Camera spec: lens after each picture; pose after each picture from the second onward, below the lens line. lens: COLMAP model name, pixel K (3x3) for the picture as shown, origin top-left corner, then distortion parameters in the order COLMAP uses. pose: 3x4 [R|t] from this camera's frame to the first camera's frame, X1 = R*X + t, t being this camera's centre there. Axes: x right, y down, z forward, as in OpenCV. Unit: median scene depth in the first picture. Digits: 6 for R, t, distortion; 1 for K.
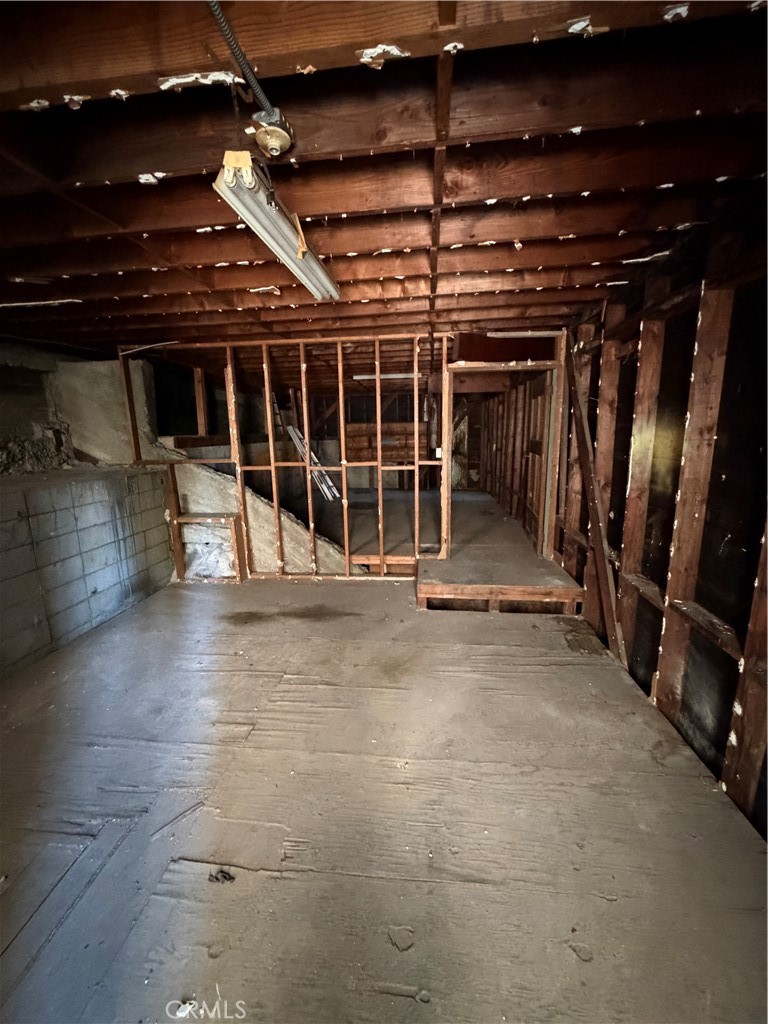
lens RADIAL K [[410.4, 0, 383.9], [0, 410.4, 511.9], [0, 0, 1]] dist [0.001386, 0.000090]
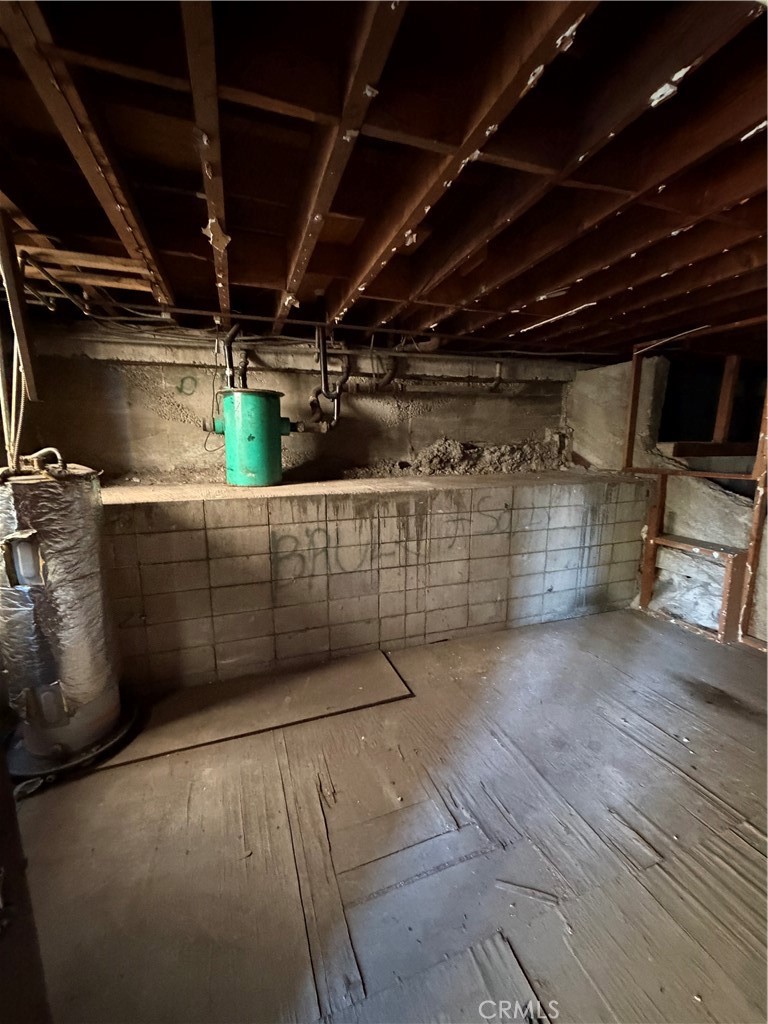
lens RADIAL K [[410.4, 0, 382.9], [0, 410.4, 511.3], [0, 0, 1]] dist [0.001386, 0.000090]
pose [[0.435585, 0.168594, -0.884218, -0.004700], [-0.181141, 0.978626, 0.097361, -0.019684], [0.881733, 0.117759, 0.456814, 0.106119]]
